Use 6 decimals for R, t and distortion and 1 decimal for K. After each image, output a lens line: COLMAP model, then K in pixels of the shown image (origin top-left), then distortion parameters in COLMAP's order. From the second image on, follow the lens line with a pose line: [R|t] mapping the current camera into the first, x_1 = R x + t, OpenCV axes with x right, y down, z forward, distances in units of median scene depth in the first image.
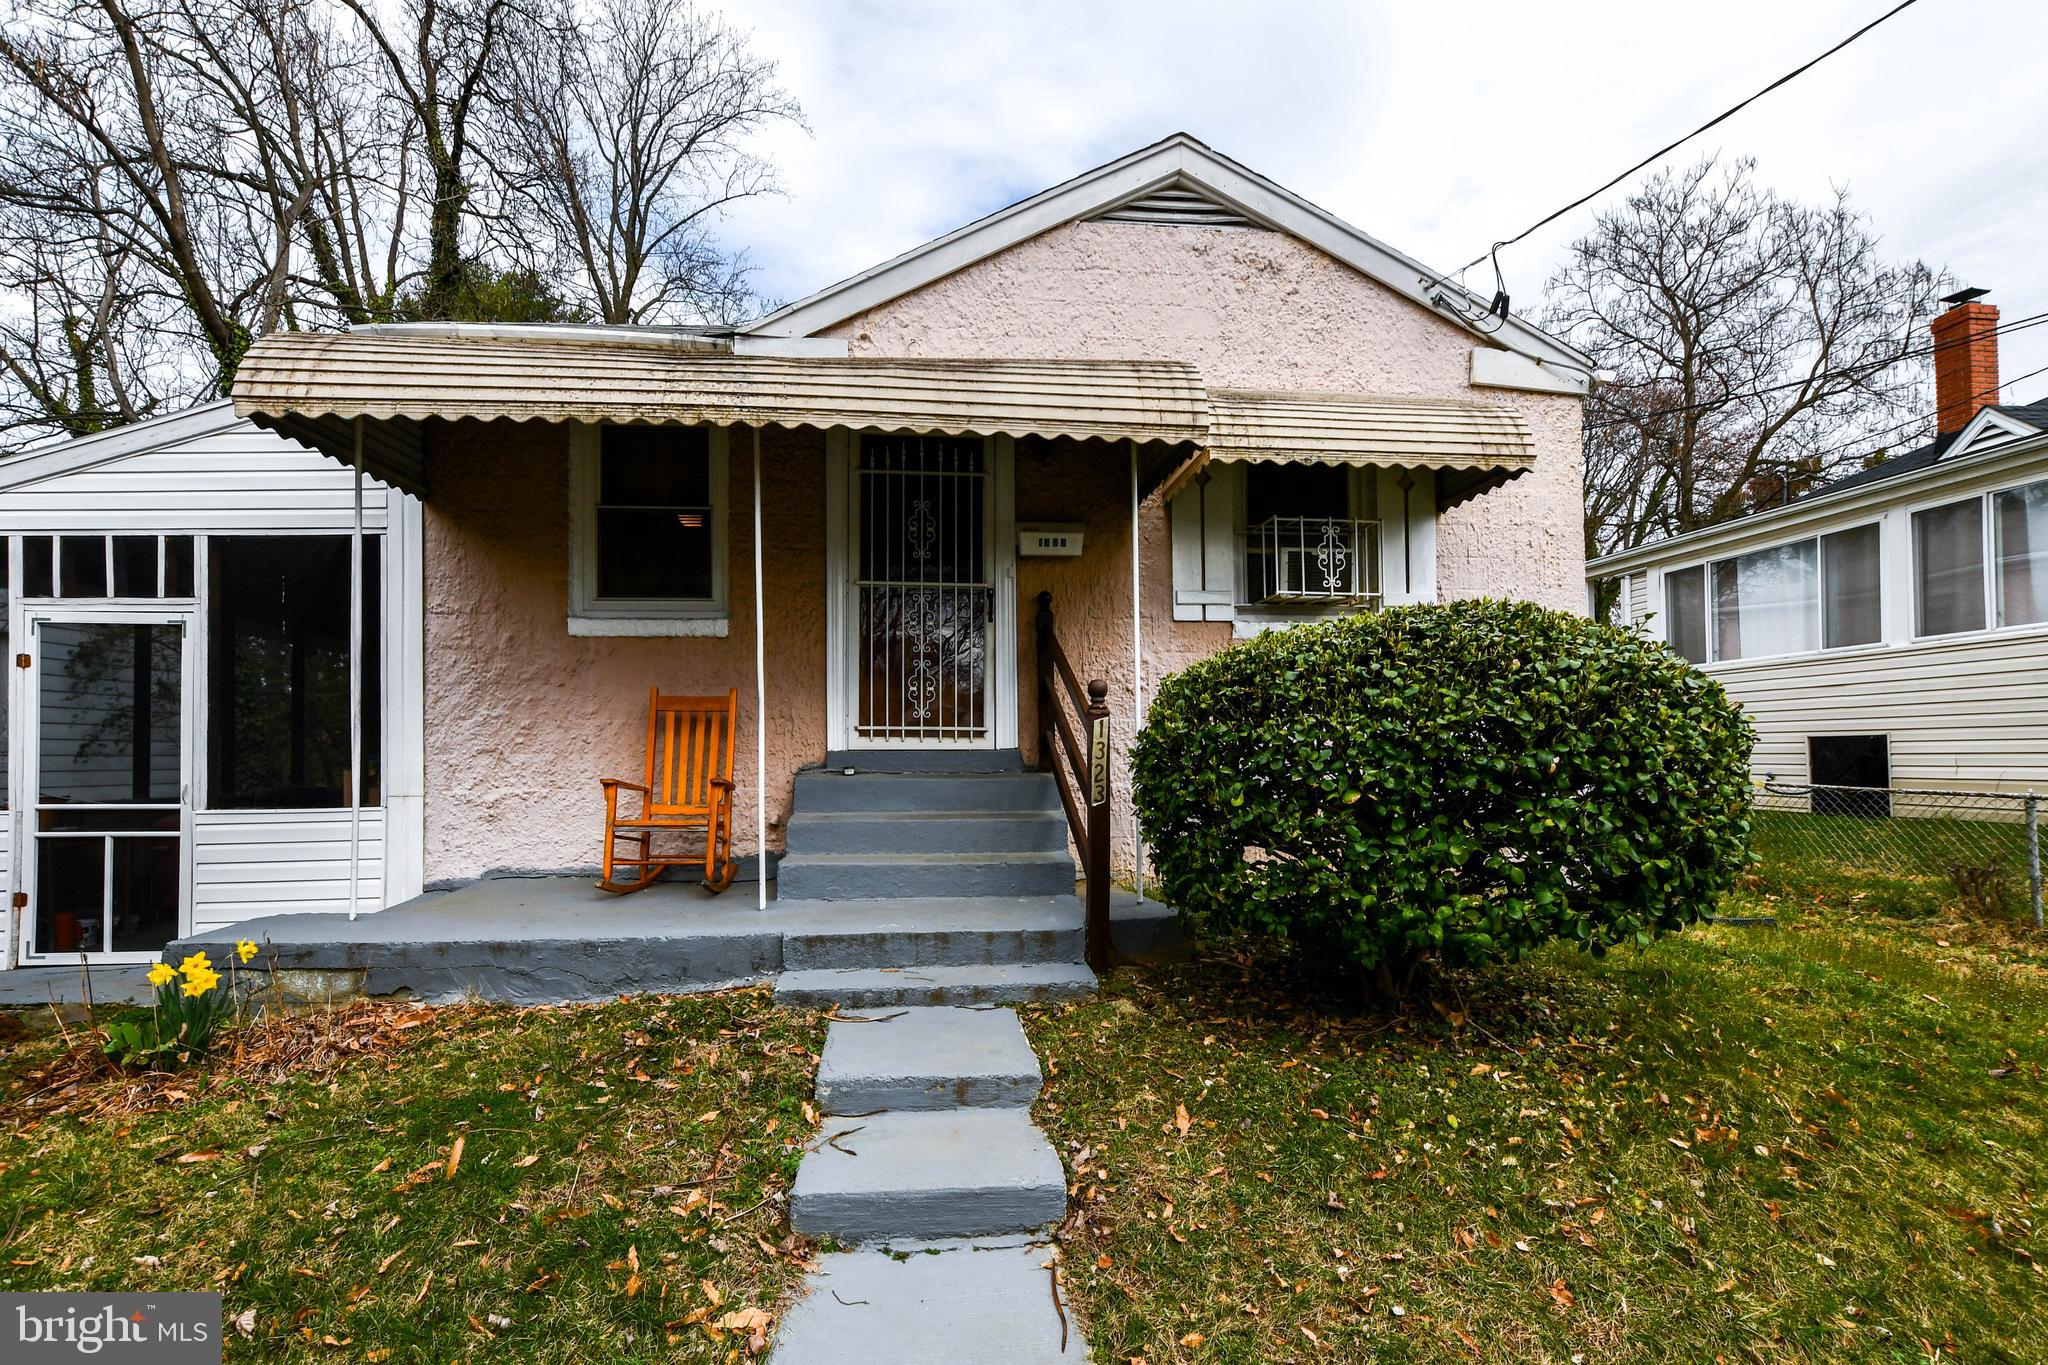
lens RADIAL K [[915.3, 0, 963.6], [0, 915.3, 744.2], [0, 0, 1]] dist [-0.006261, -0.000058]
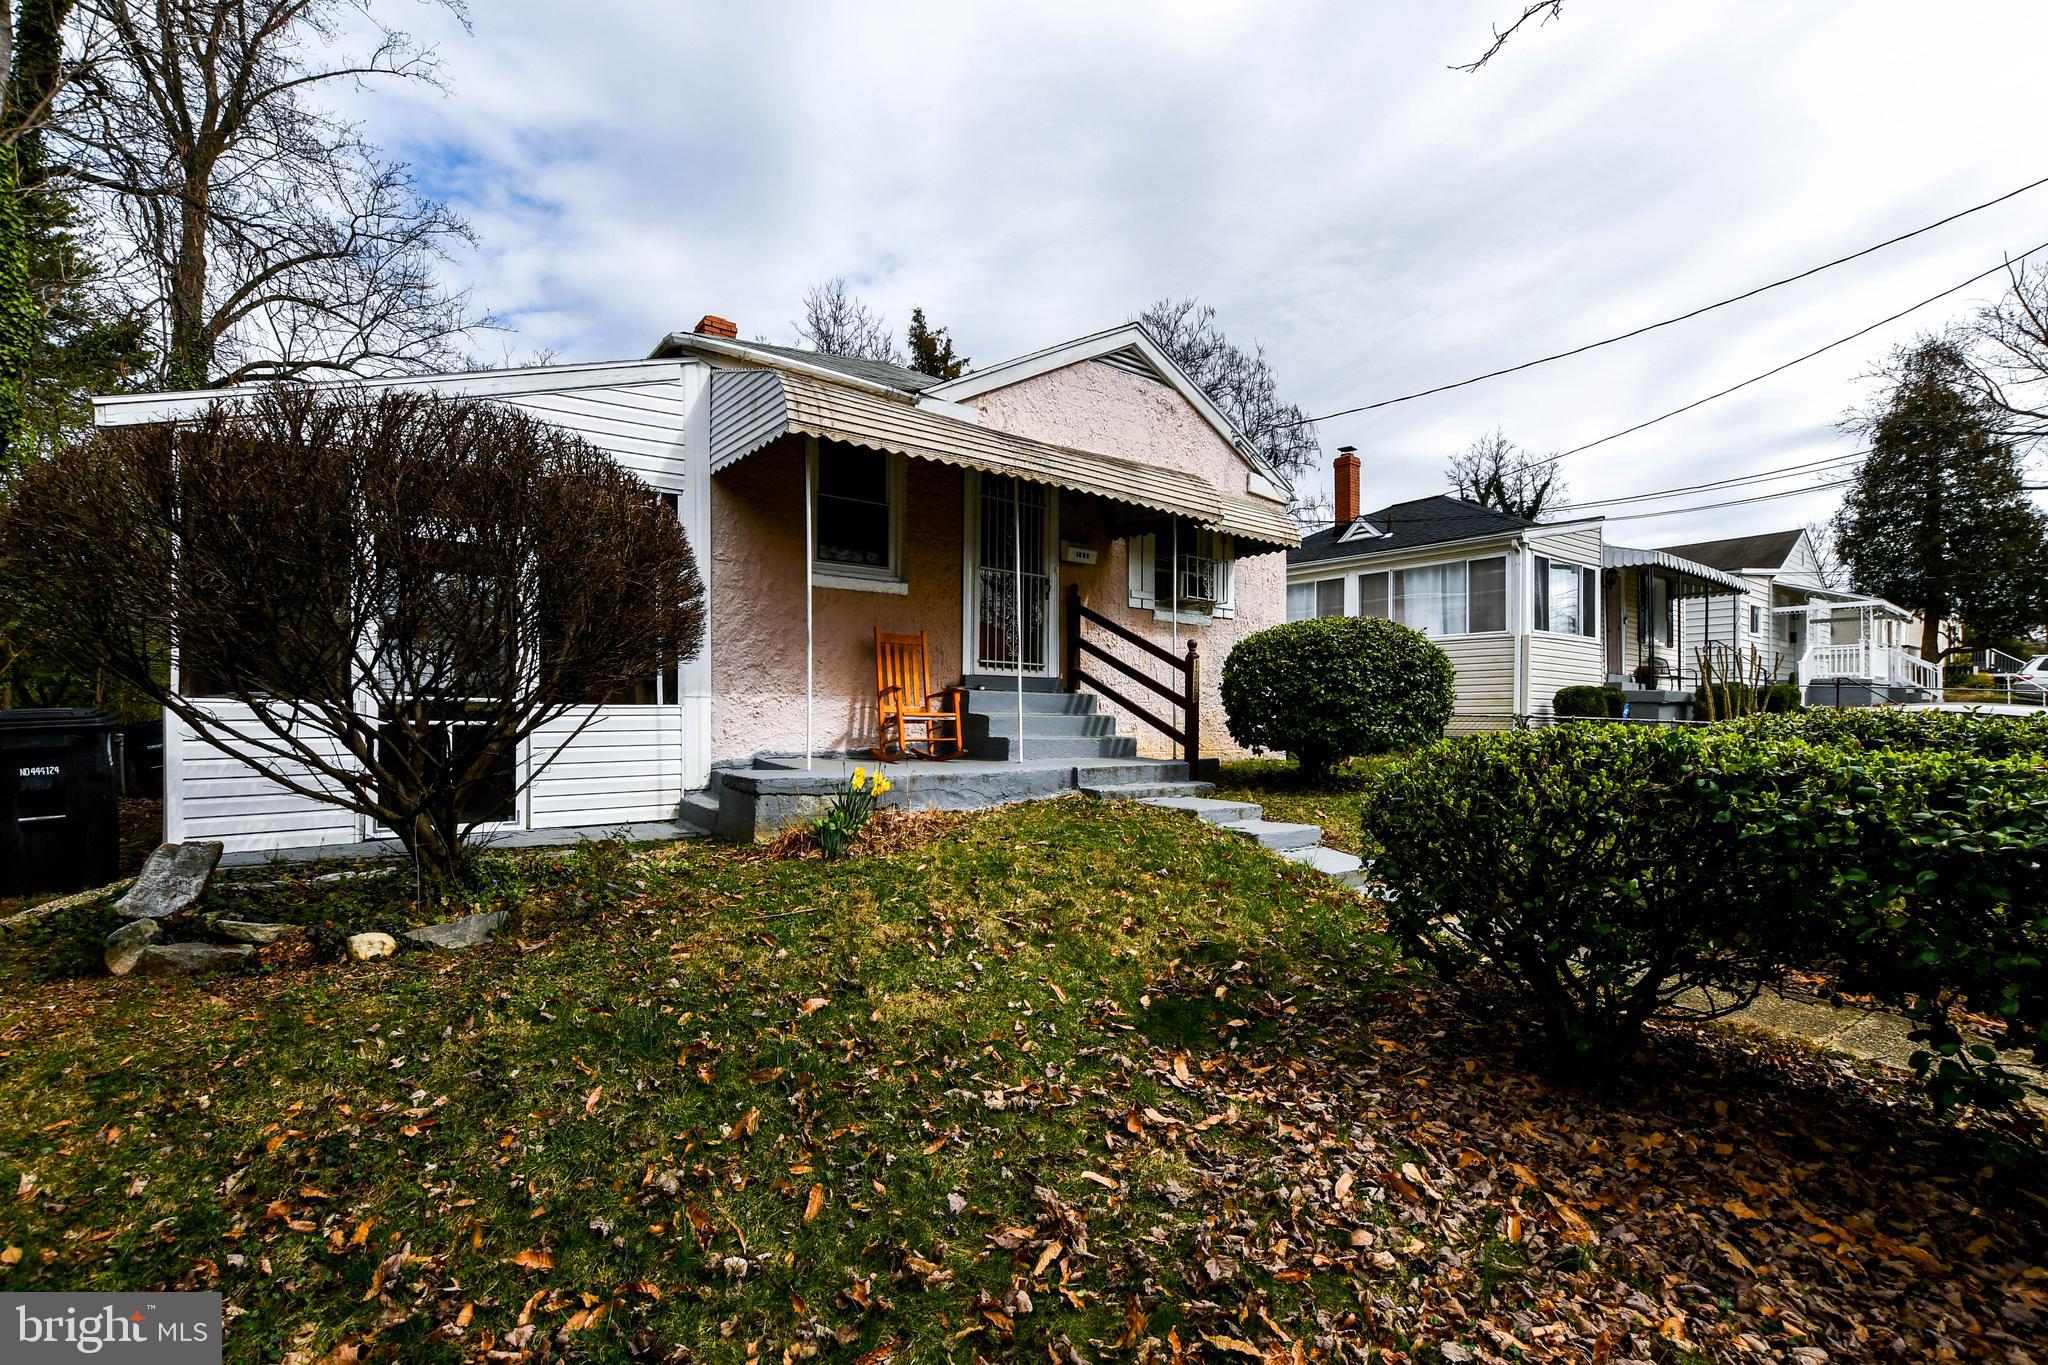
lens RADIAL K [[895.0, 0, 977.1], [0, 895.0, 718.3], [0, 0, 1]] dist [0.001047, -0.000029]
pose [[0.857763, 0.011583, 0.513915, -0.905104], [-0.018644, 0.999789, 0.008583, 0.067112], [-0.513707, -0.016944, 0.857798, -0.308931]]
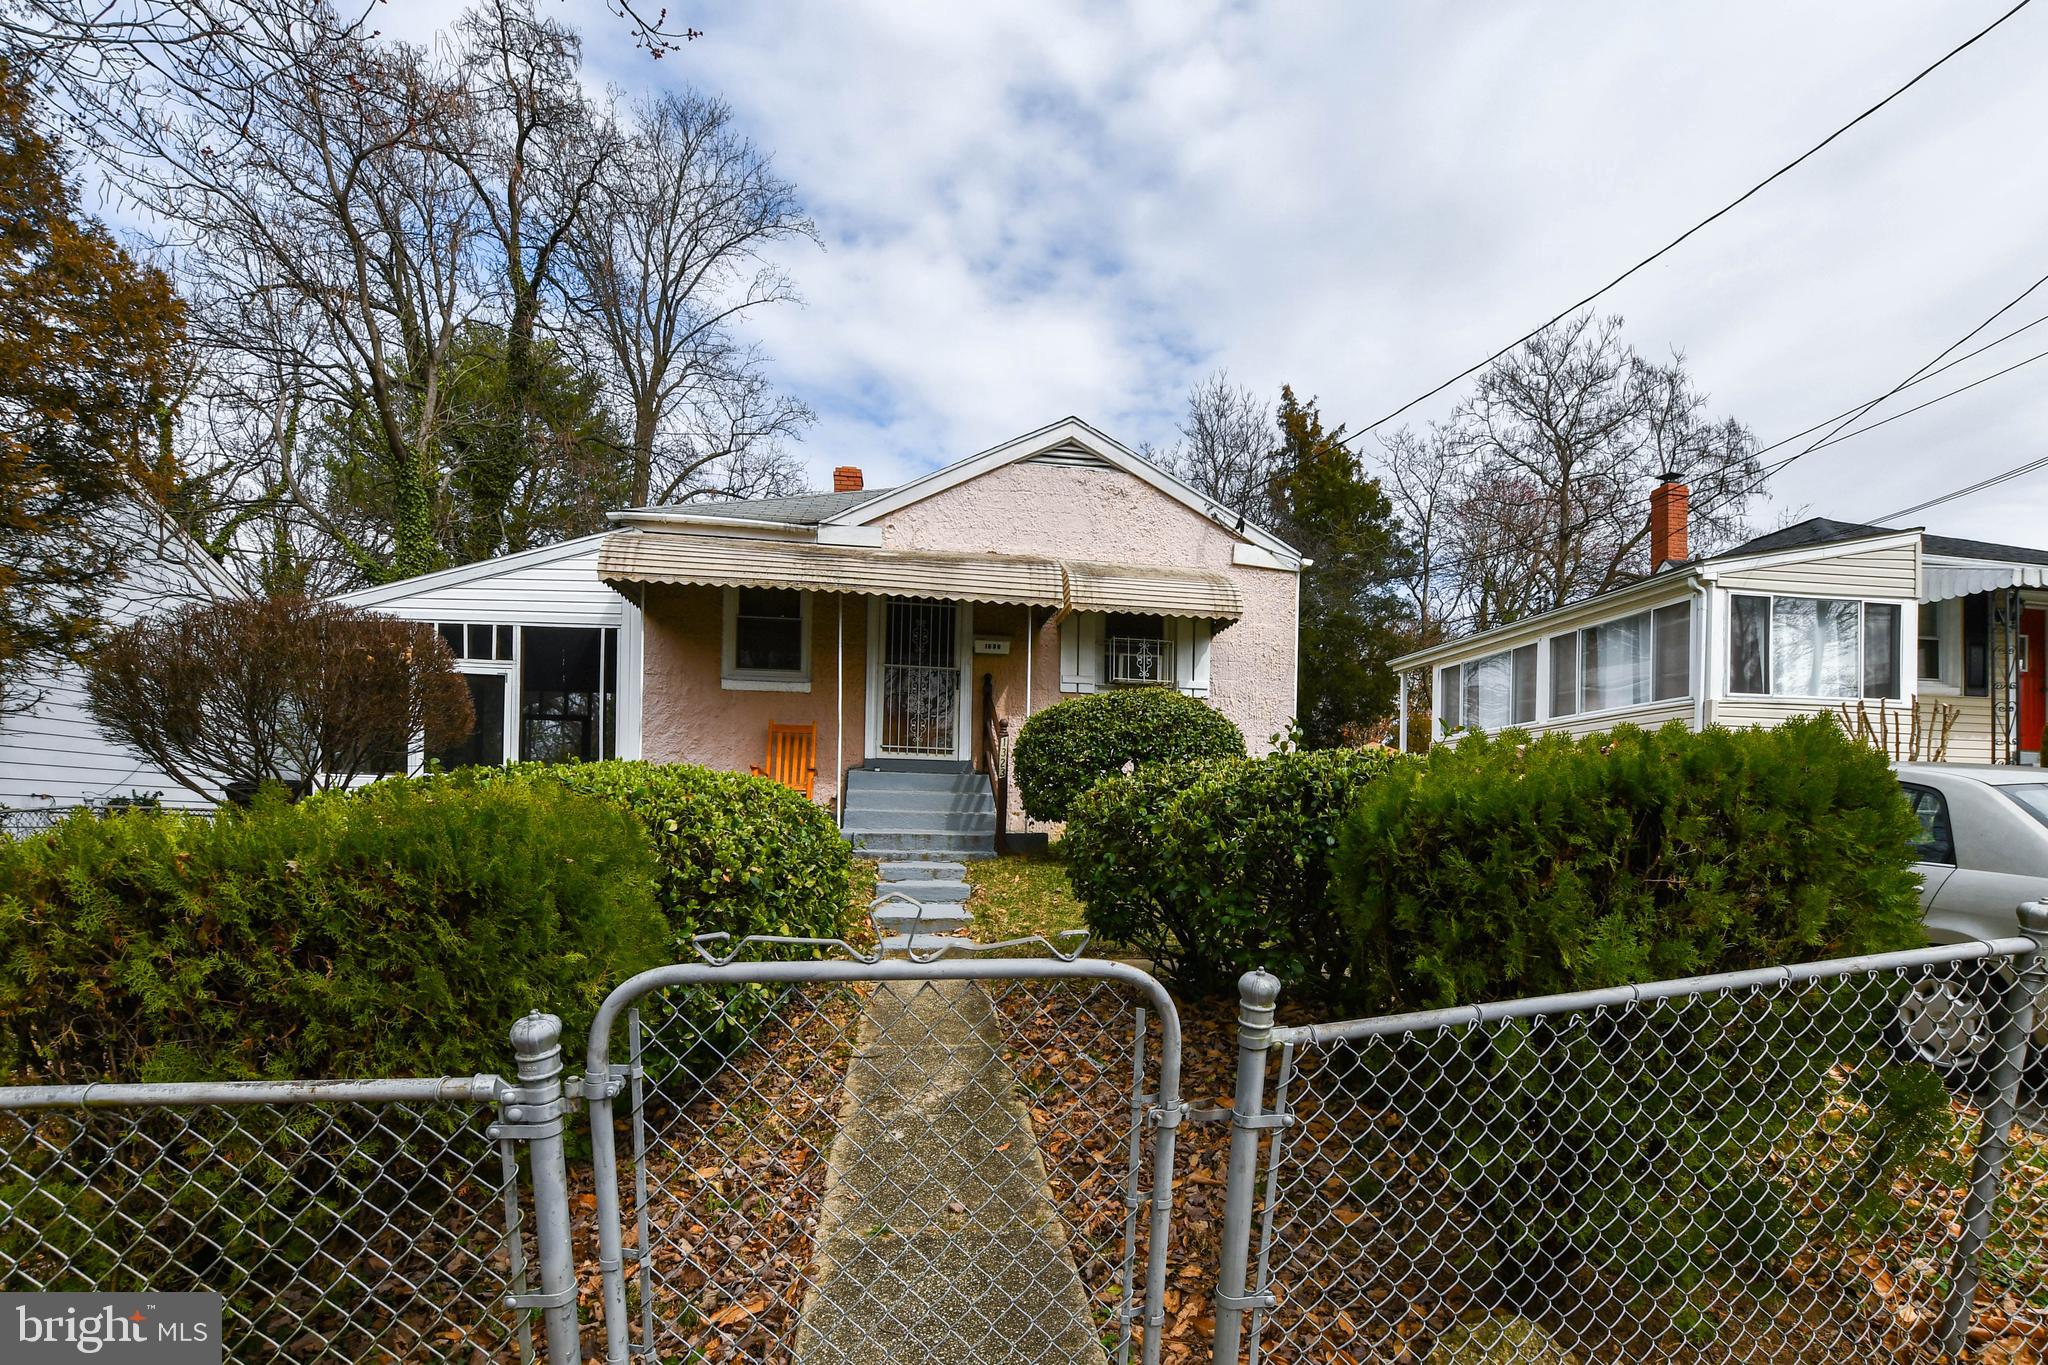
lens RADIAL K [[927.9, 0, 993.4], [0, 927.9, 825.4], [0, 0, 1]] dist [0.000266, 0.000079]
pose [[0.998256, 0.026174, 0.052919, 0.010555], [-0.027078, 0.999498, 0.016427, 0.102150], [-0.052462, -0.017832, 0.998464, -0.833301]]
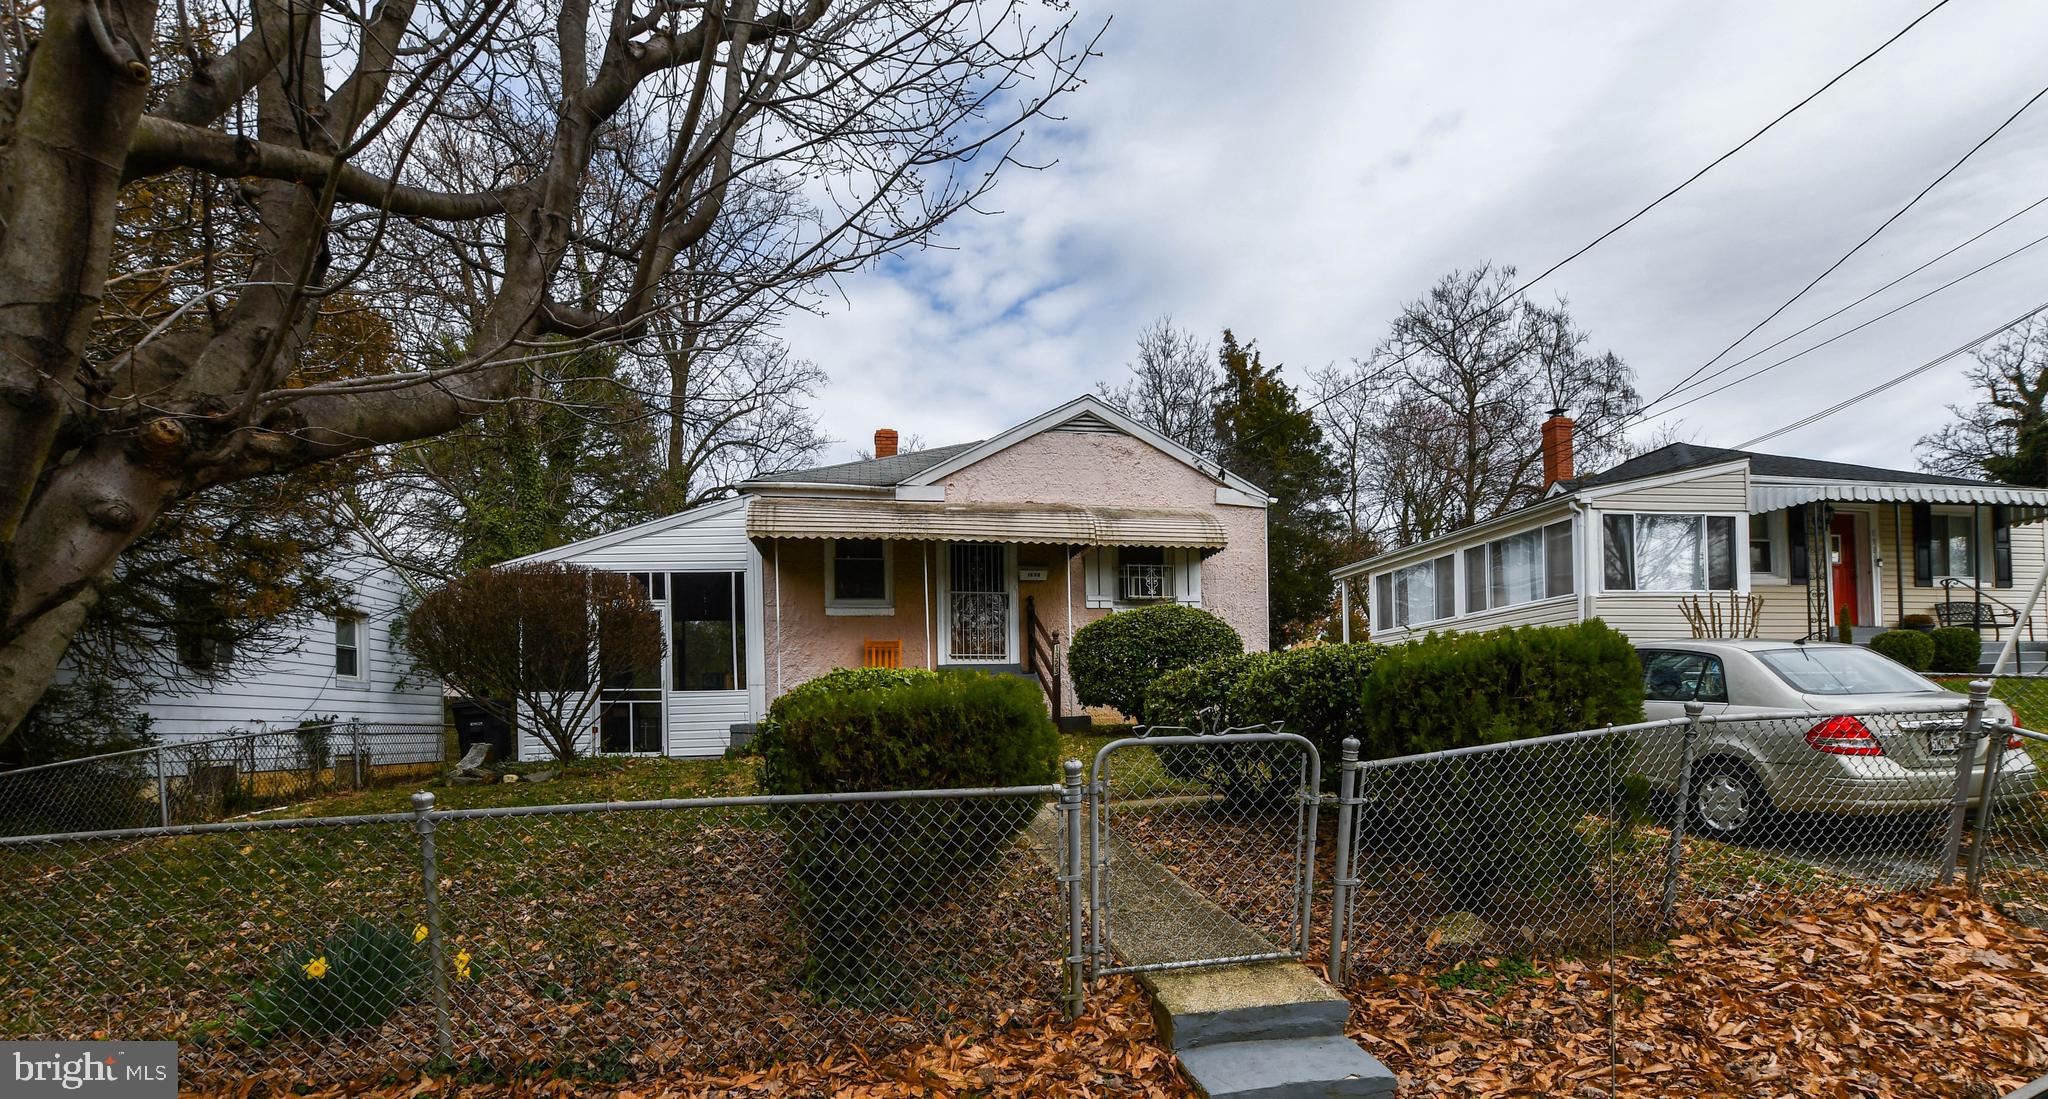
lens RADIAL K [[840.7, 0, 967.6], [0, 840.7, 724.3], [0, 0, 1]] dist [-0.001961, -0.000233]
pose [[0.998468, -0.010358, 0.054360, -0.192595], [0.009564, 0.999844, 0.014850, 0.126528], [-0.054505, -0.014308, 0.998411, -1.133861]]
